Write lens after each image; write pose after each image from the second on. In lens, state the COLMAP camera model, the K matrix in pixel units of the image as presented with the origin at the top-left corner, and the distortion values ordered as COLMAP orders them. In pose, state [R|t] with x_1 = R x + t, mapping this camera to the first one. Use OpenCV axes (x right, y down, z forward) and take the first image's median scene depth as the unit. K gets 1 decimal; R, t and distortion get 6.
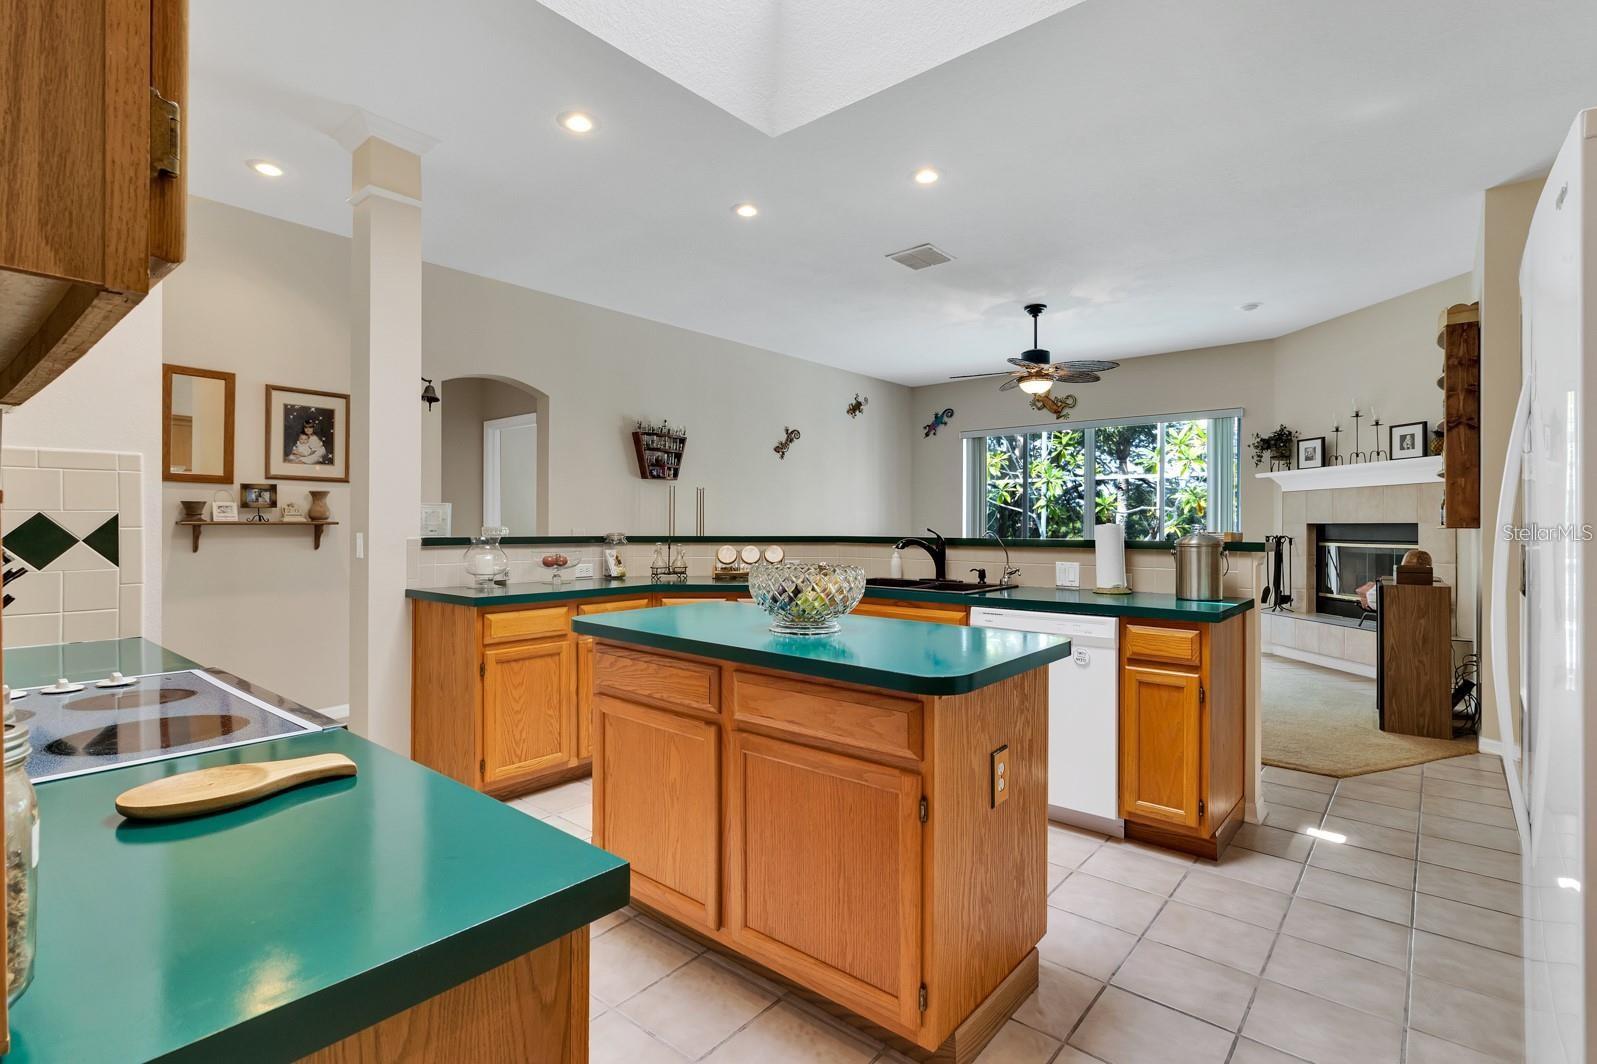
lens RADIAL K [[759.7, 0, 794.6], [0, 759.7, 527.8], [0, 0, 1]] dist [-0.001760, -0.000412]
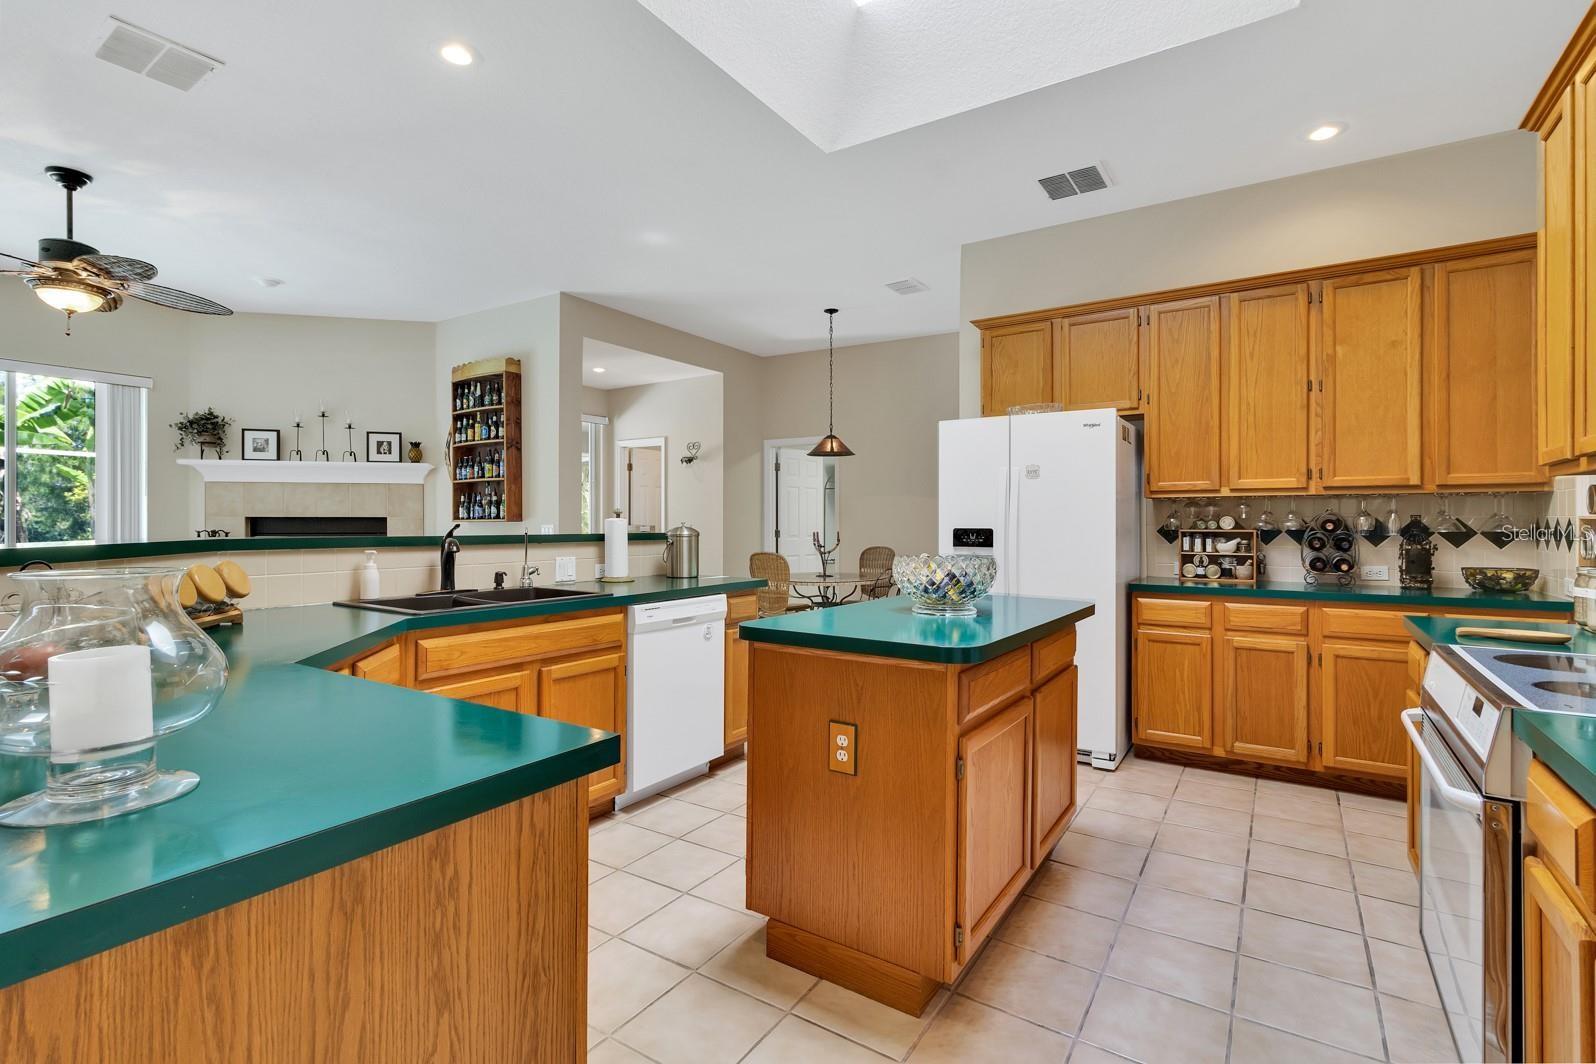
lens RADIAL K [[743.0, 0, 796.5], [0, 743.0, 523.6], [0, 0, 1]] dist [0.000554, -0.000028]
pose [[-0.120625, -0.005116, 0.992685, -0.377709], [0.000743, 0.999986, 0.005244, -0.002139], [-0.992698, 0.001370, -0.120619, 0.478383]]
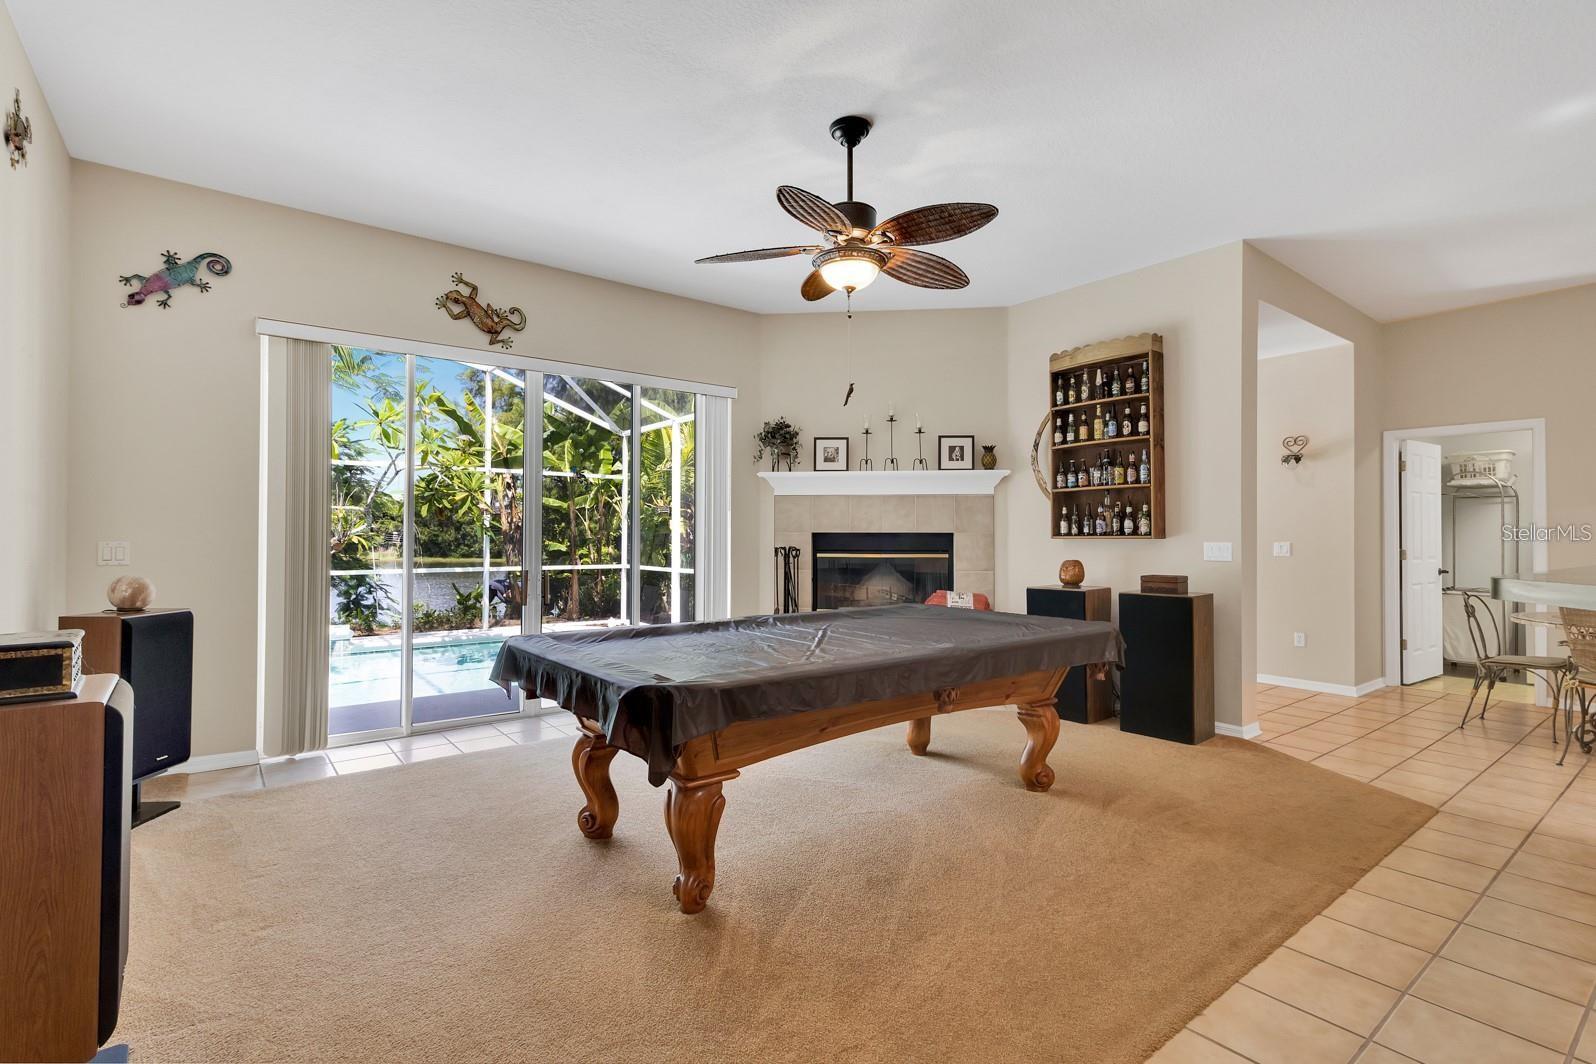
lens RADIAL K [[743.0, 0, 796.5], [0, 743.0, 523.6], [0, 0, 1]] dist [0.000554, -0.000028]
pose [[0.210558, 0.012431, 0.977502, -0.197264], [-0.000369, 0.999920, -0.012637, -0.006147], [-0.977581, 0.002300, 0.210546, 0.939203]]
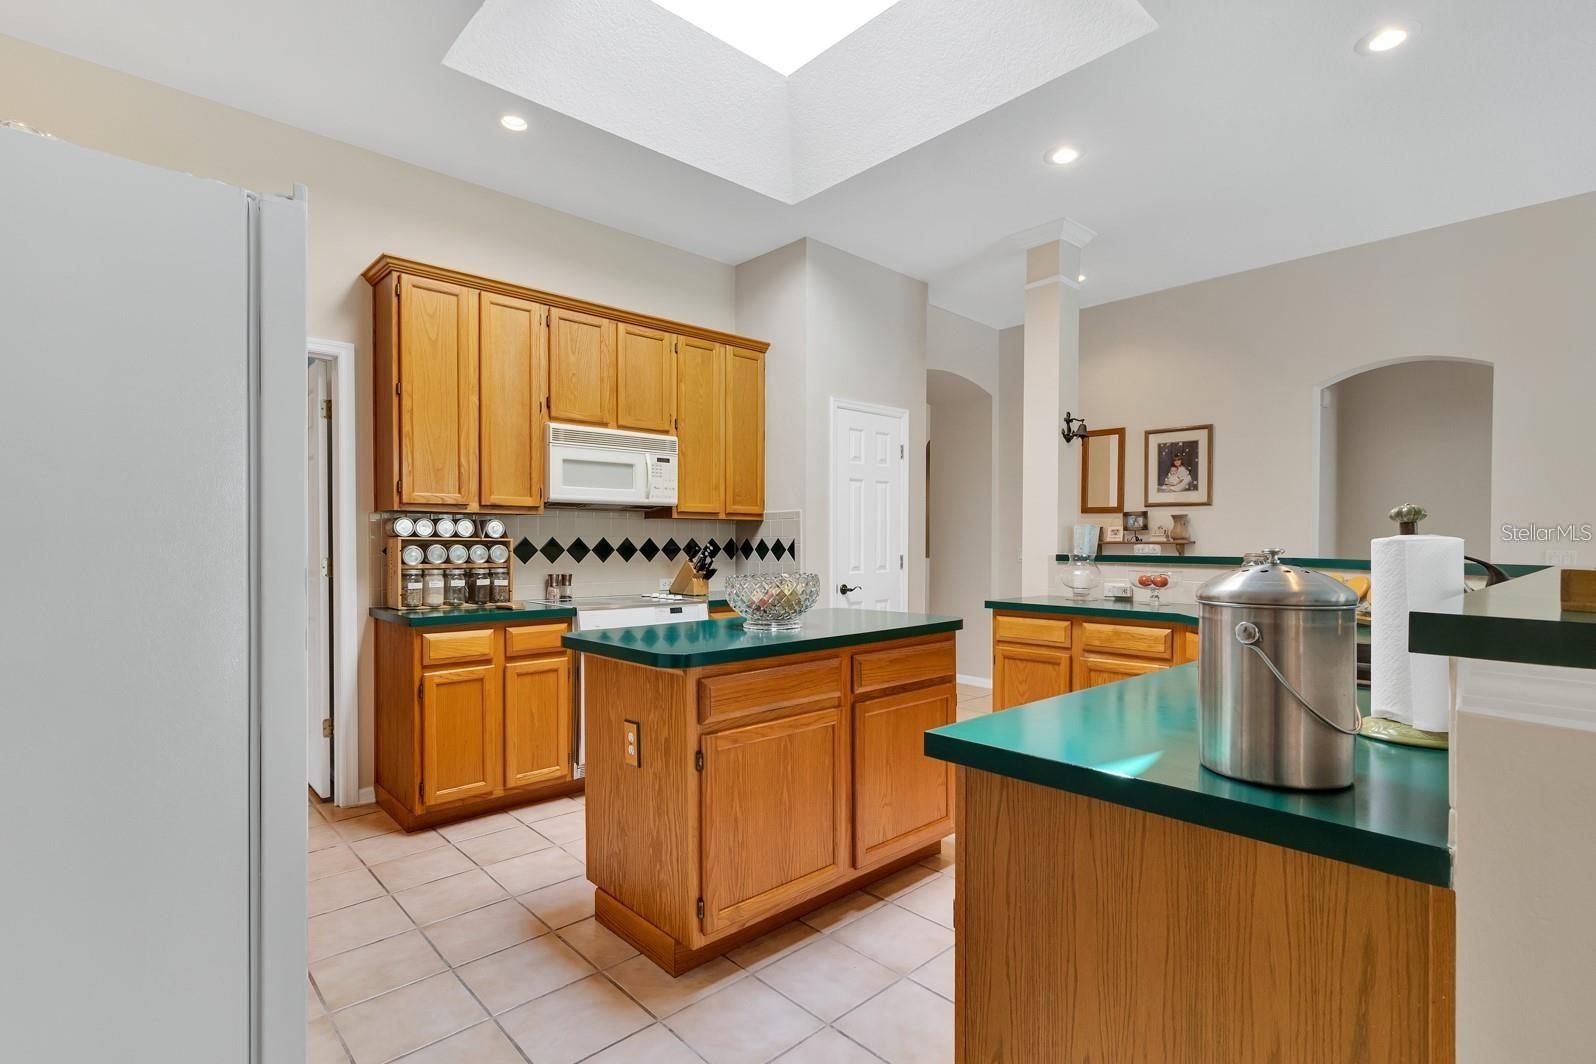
lens RADIAL K [[760.2, 0, 796.6], [0, 760.2, 546.6], [0, 0, 1]] dist [0.000981, 0.000129]
pose [[-0.110365, 0.002912, -0.993887, 0.433715], [-0.007206, 0.999967, 0.003730, -0.000193], [0.993865, 0.007574, -0.110340, 0.412815]]
